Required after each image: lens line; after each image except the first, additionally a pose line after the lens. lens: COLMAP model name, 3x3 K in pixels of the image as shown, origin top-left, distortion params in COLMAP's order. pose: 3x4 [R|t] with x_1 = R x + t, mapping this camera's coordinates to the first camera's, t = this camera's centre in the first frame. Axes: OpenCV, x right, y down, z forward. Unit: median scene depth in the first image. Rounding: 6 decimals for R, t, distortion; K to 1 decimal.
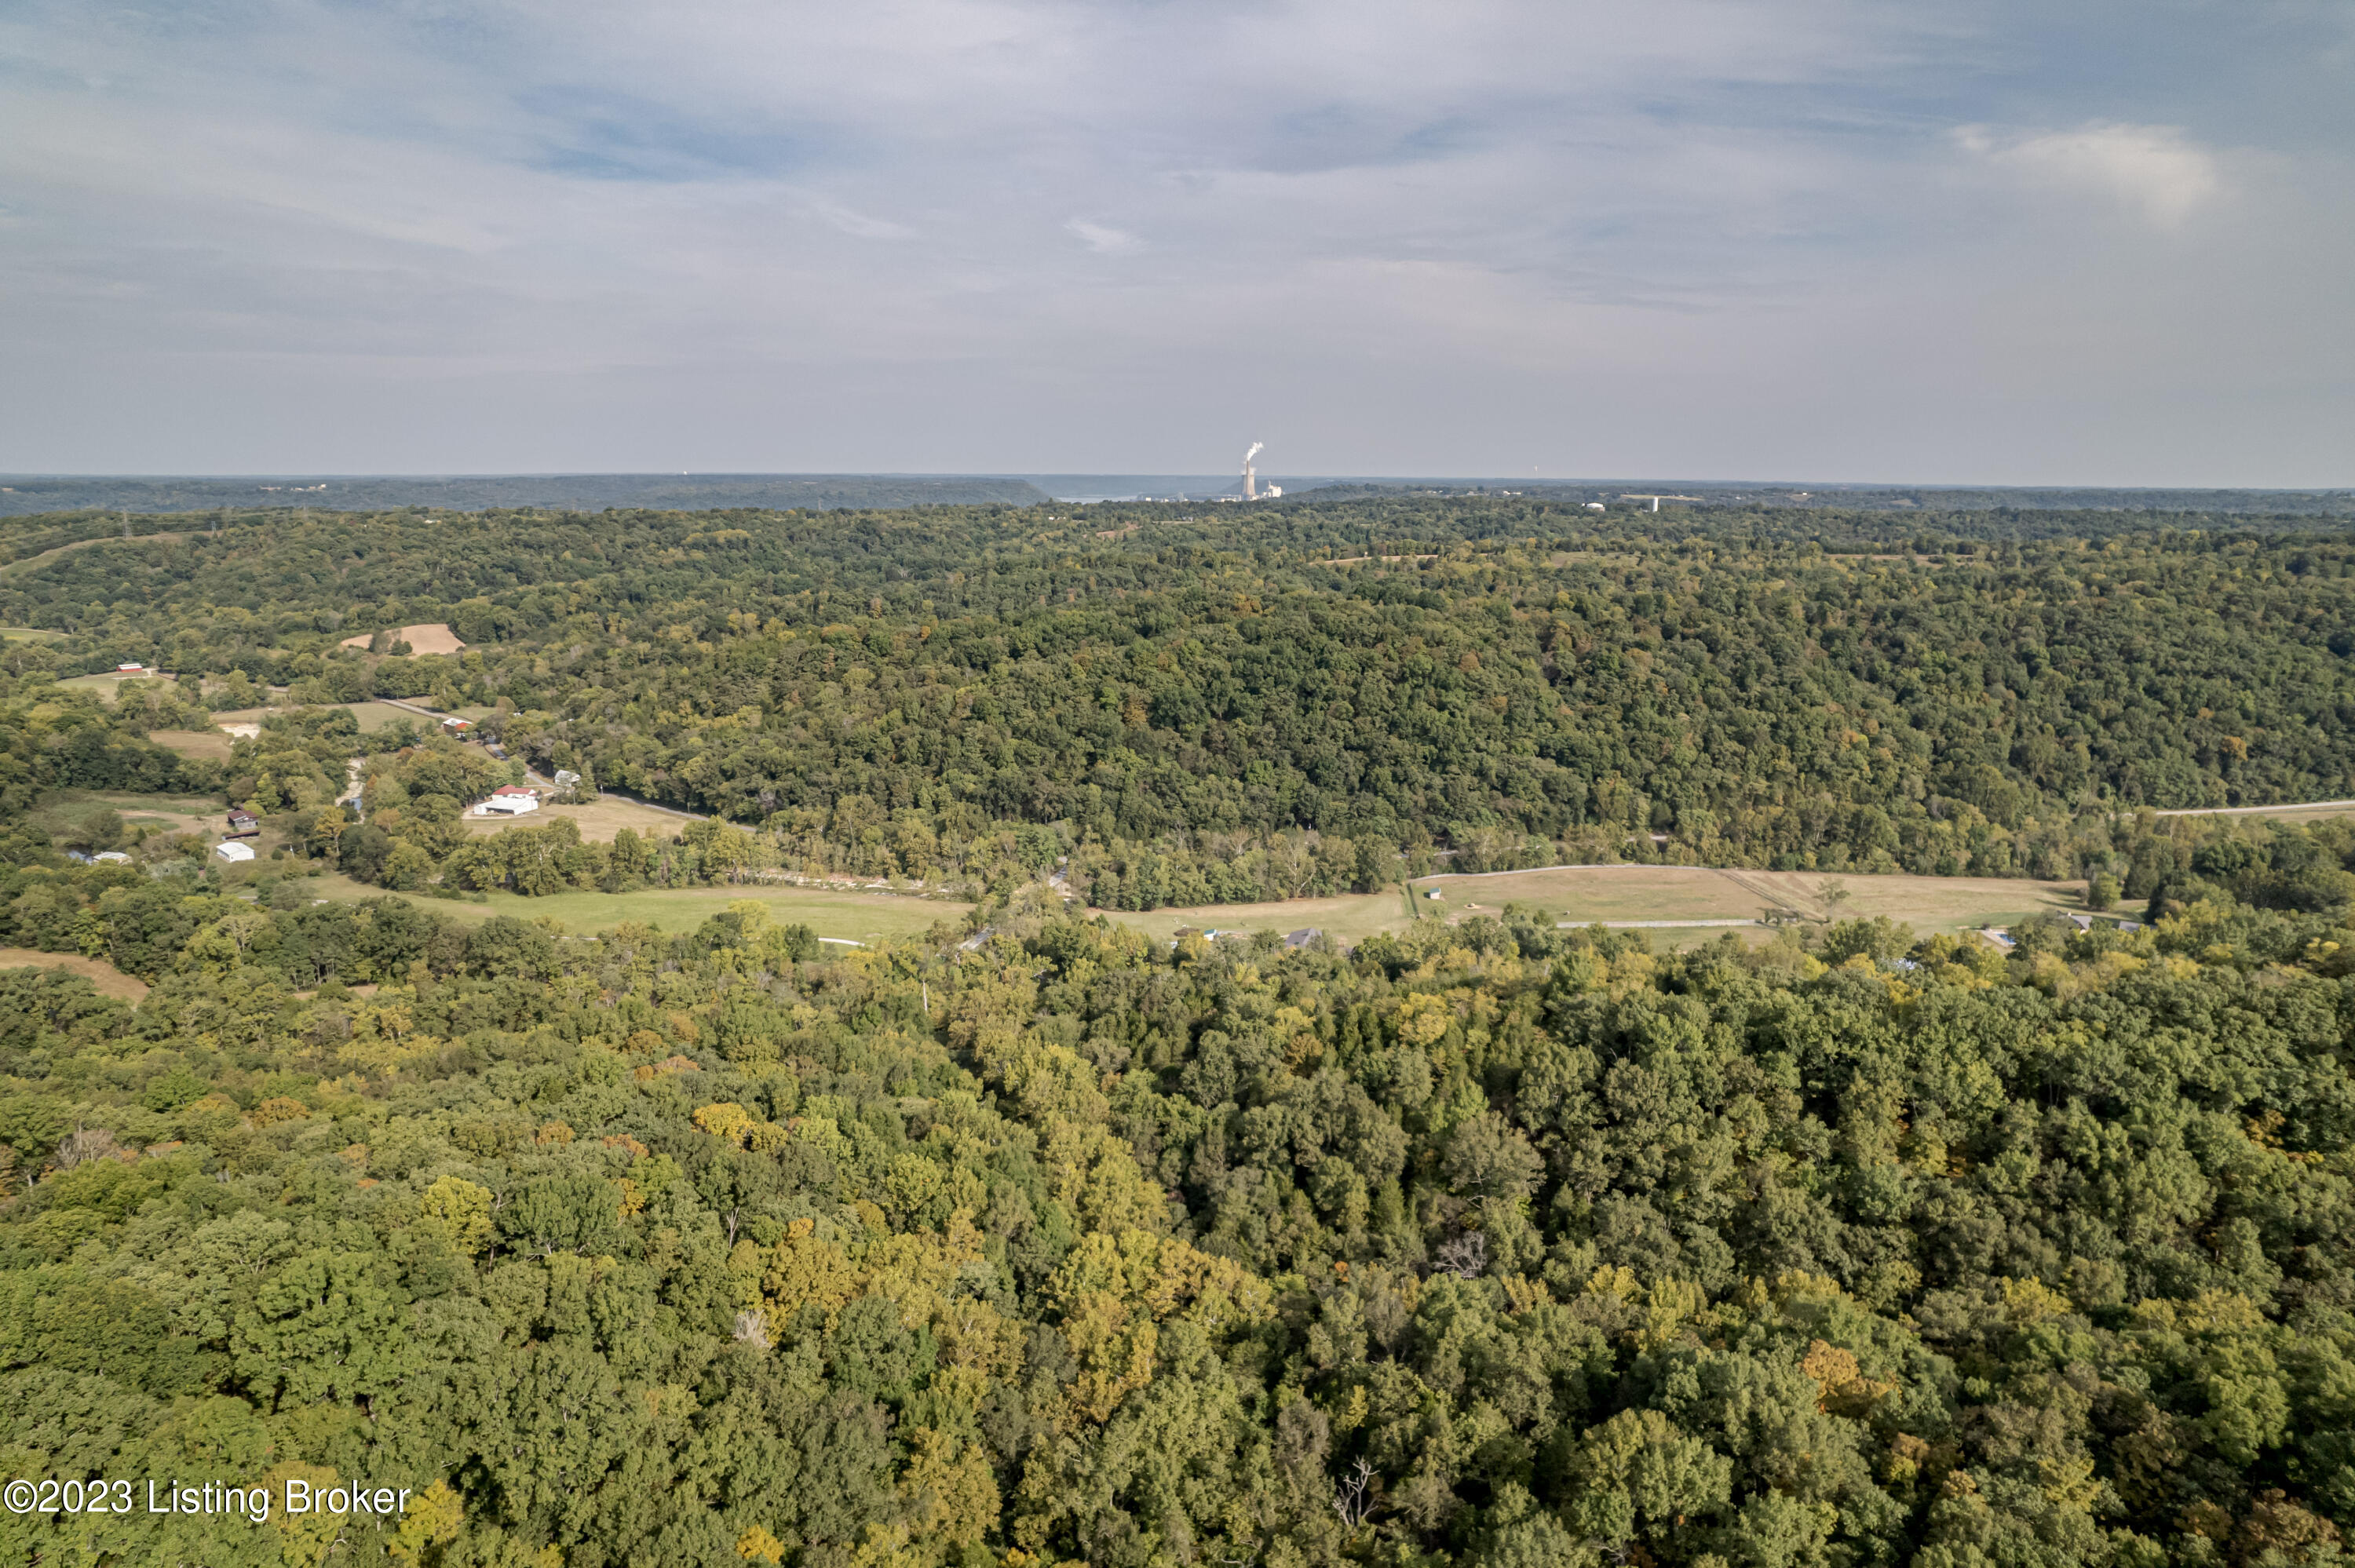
lens RADIAL K [[1530.9, 0, 1177.5], [0, 1530.9, 784.0], [0, 0, 1]] dist [-0.001058, 0.001484]
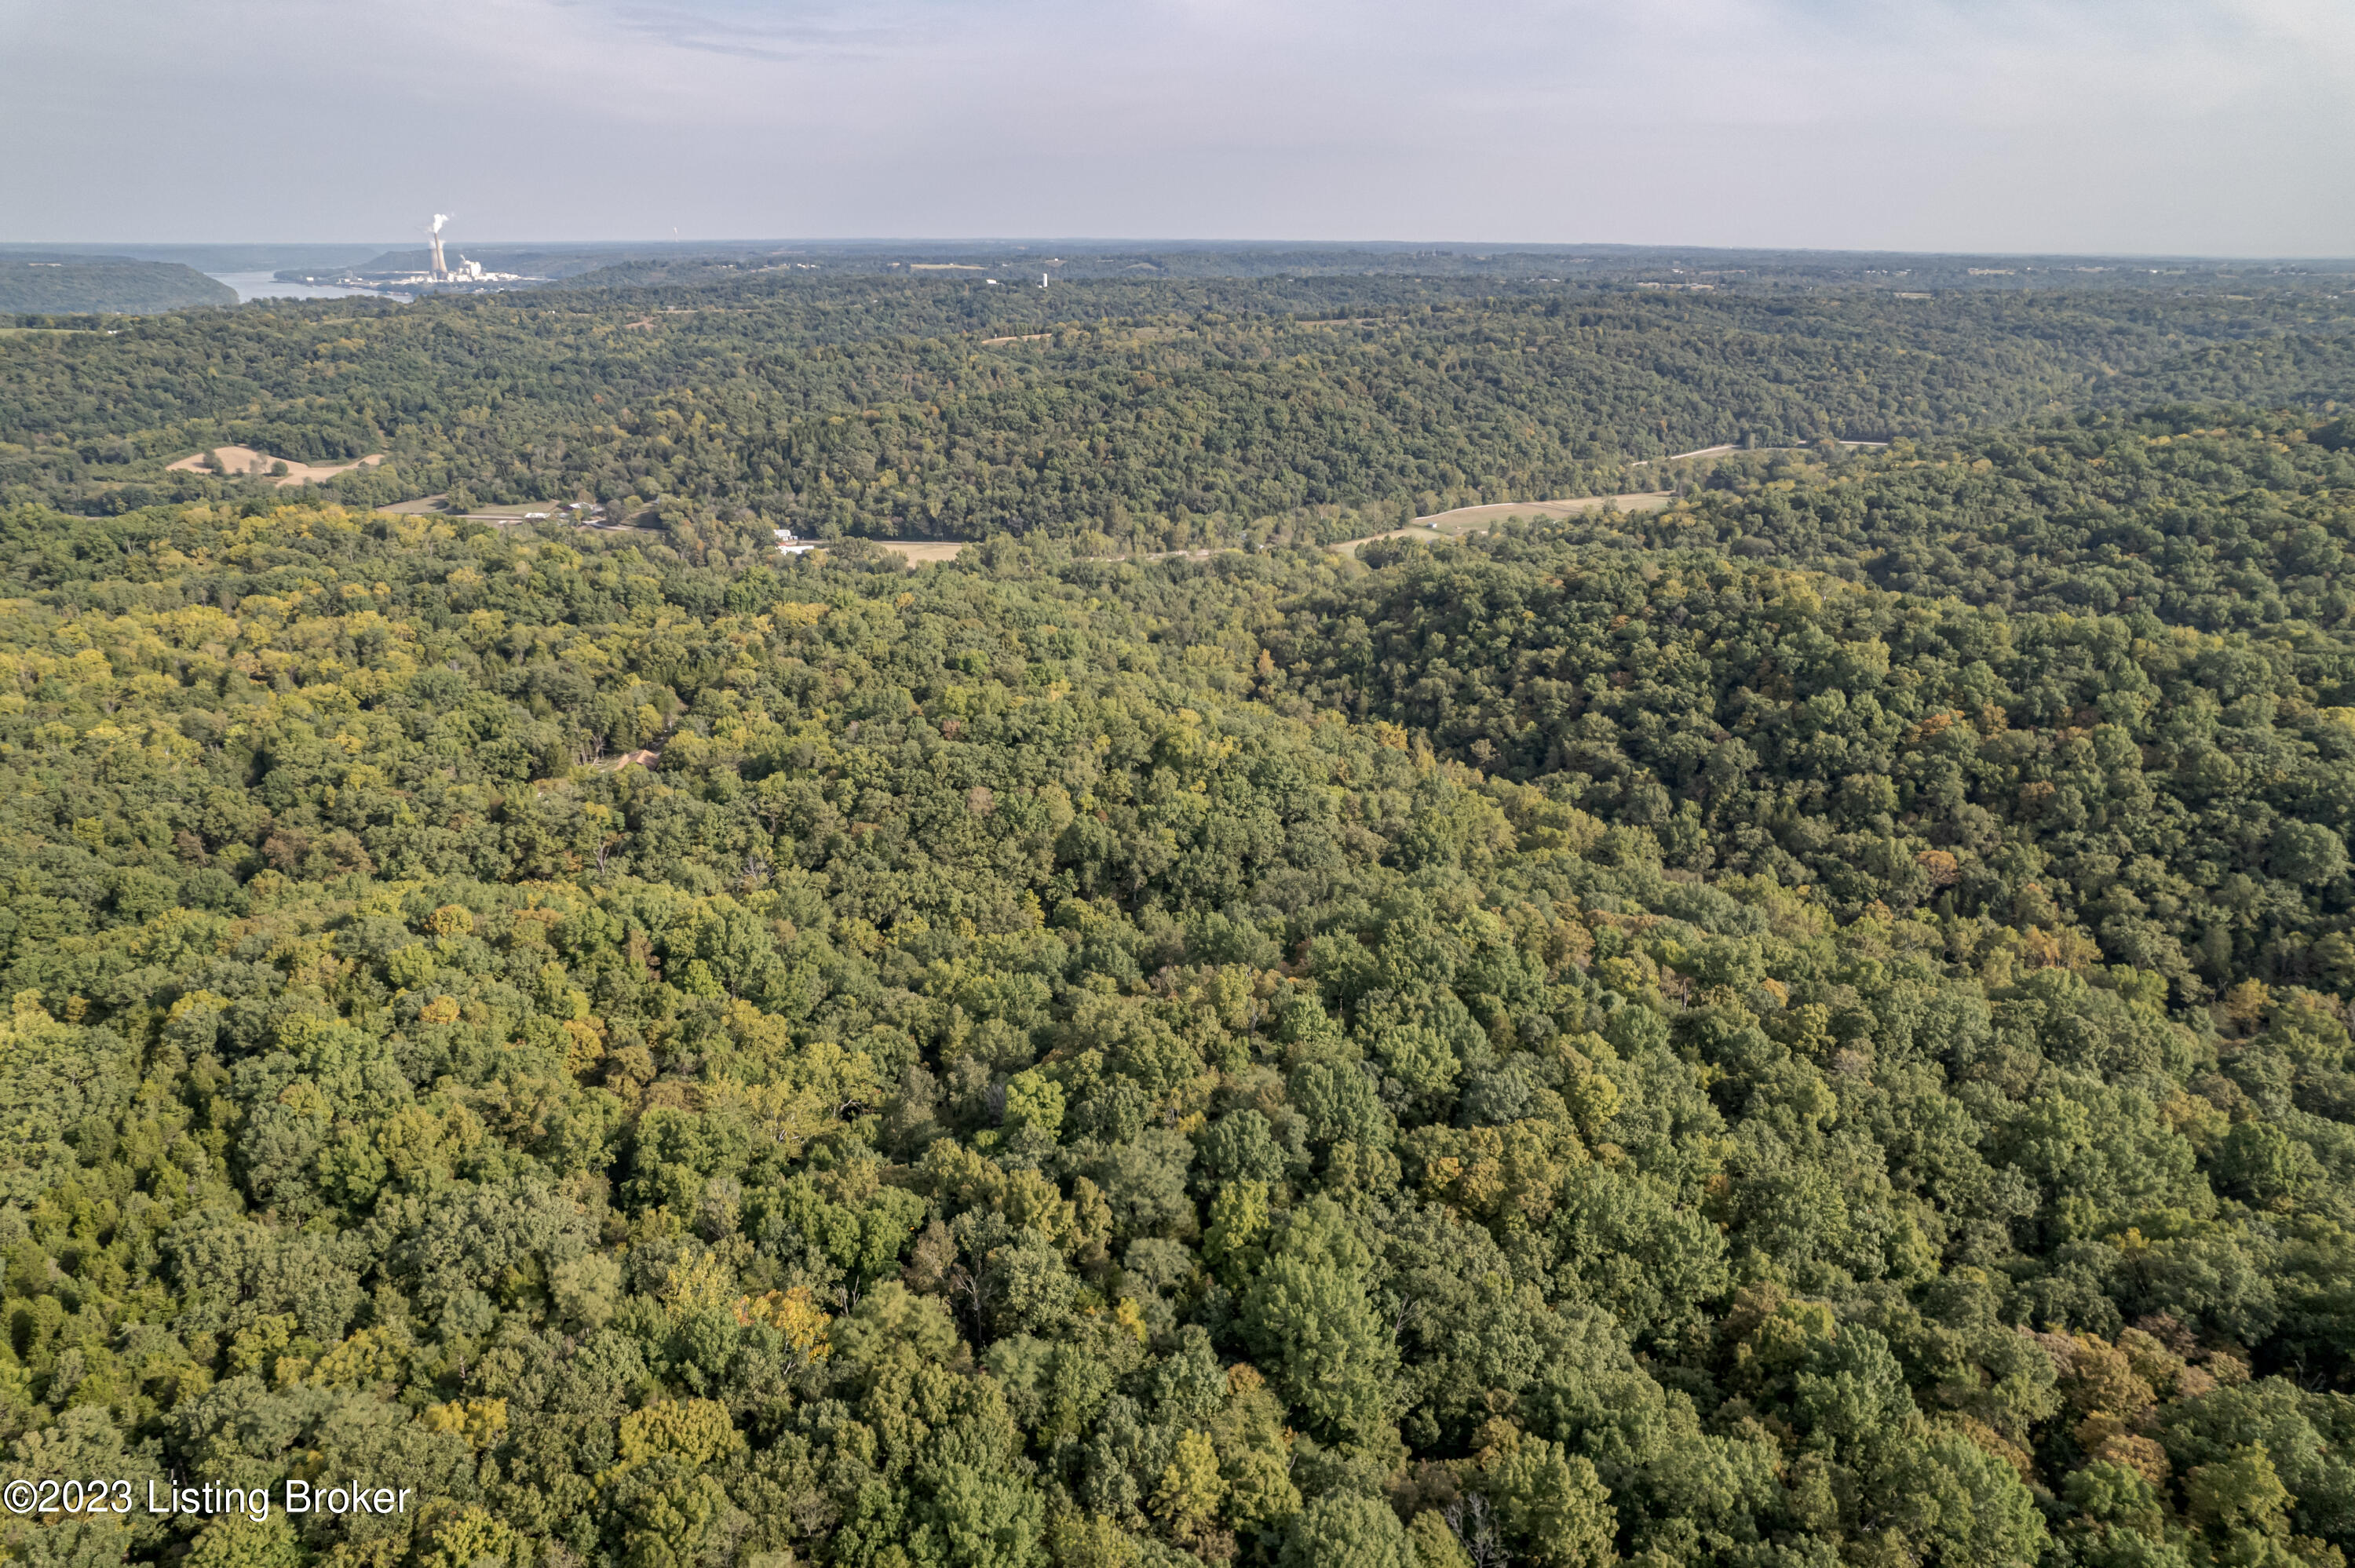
lens RADIAL K [[1542.2, 0, 1204.8], [0, 1542.2, 787.5], [0, 0, 1]] dist [-0.087195, 0.083411]
pose [[0.857925, -0.184035, 0.479683, -0.851120], [0.110725, 0.977934, 0.177159, 0.018109], [-0.501701, -0.098877, 0.859371, -0.418949]]
